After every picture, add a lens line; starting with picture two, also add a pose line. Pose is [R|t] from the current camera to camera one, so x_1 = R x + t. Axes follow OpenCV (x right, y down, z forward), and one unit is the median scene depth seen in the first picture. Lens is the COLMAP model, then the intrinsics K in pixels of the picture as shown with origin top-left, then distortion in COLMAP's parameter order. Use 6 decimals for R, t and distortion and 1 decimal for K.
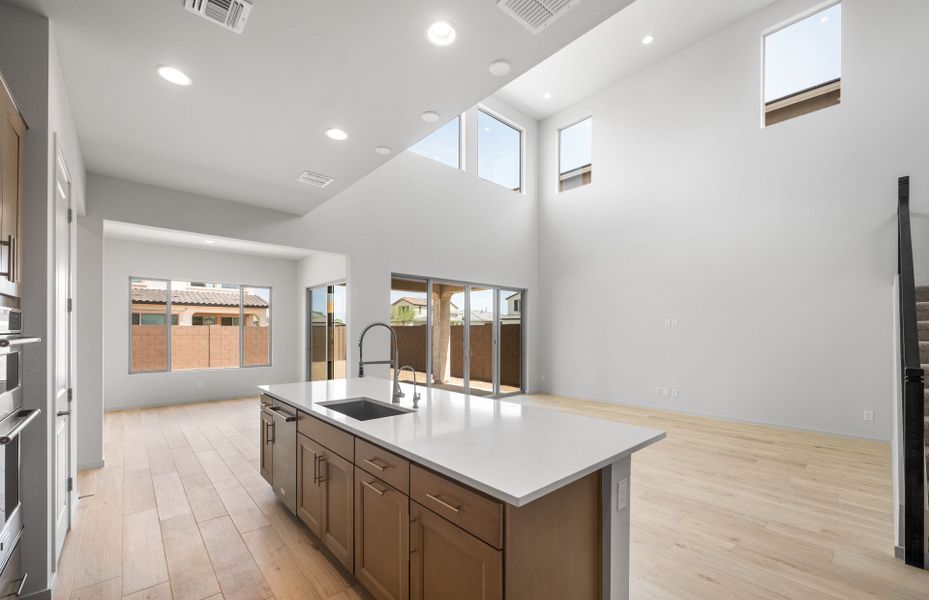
lens RADIAL K [[377.6, 0, 466.1], [0, 377.6, 331.6], [0, 0, 1]] dist [-0.001891, -0.000028]
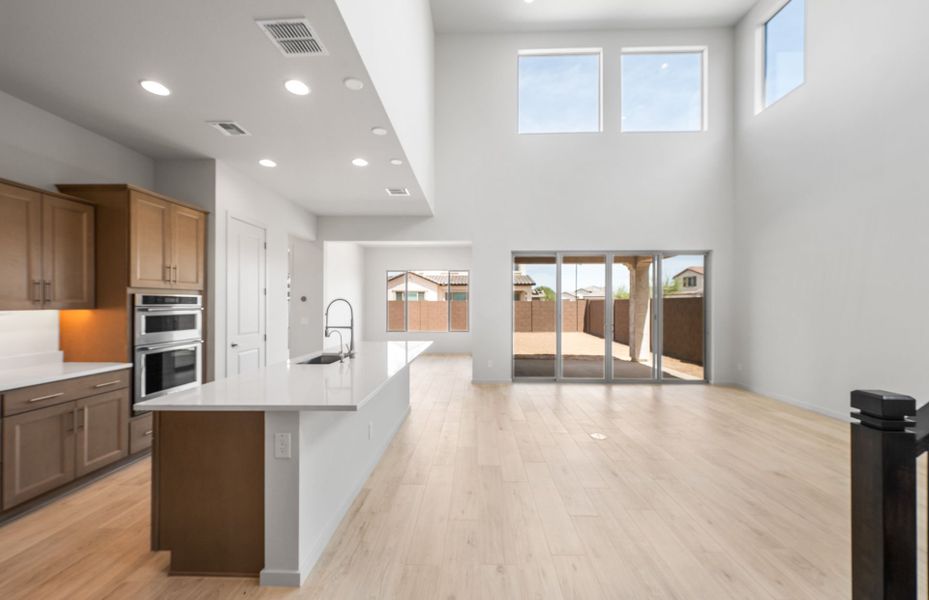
lens RADIAL K [[359.1, 0, 465.6], [0, 359.1, 303.3], [0, 0, 1]] dist [0.000966, 0.000086]
pose [[0.723104, -0.006049, -0.690713, 0.307764], [0.001696, 0.999974, -0.006982, 0.001274], [0.690737, 0.003877, 0.723096, 0.114787]]
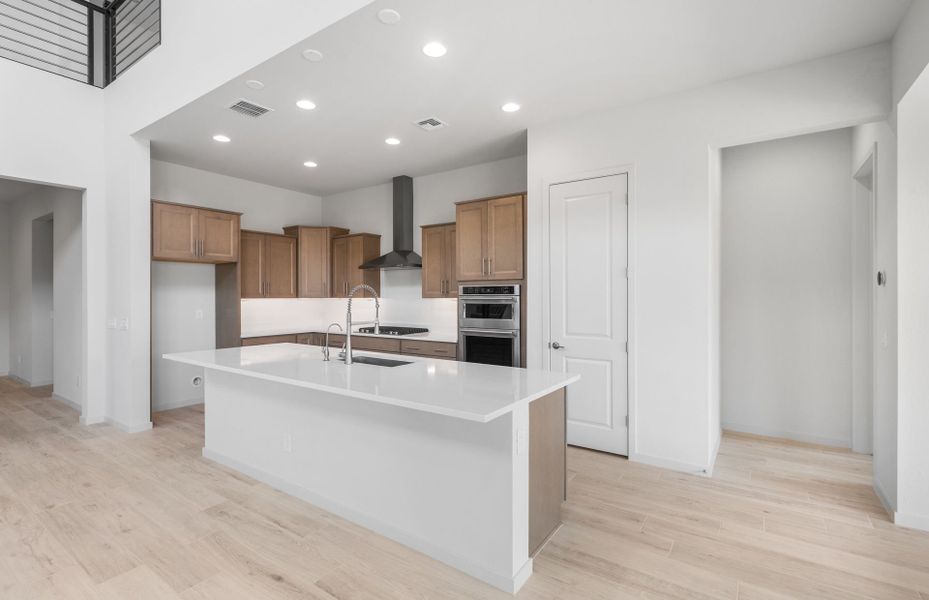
lens RADIAL K [[429.2, 0, 462.3], [0, 429.2, 296.8], [0, 0, 1]] dist [0.001928, 0.000410]
pose [[-0.974438, -0.001242, -0.224654, -0.071295], [-0.002302, 0.999987, 0.004460, 0.000032], [0.224646, 0.004864, -0.974428, 0.693042]]
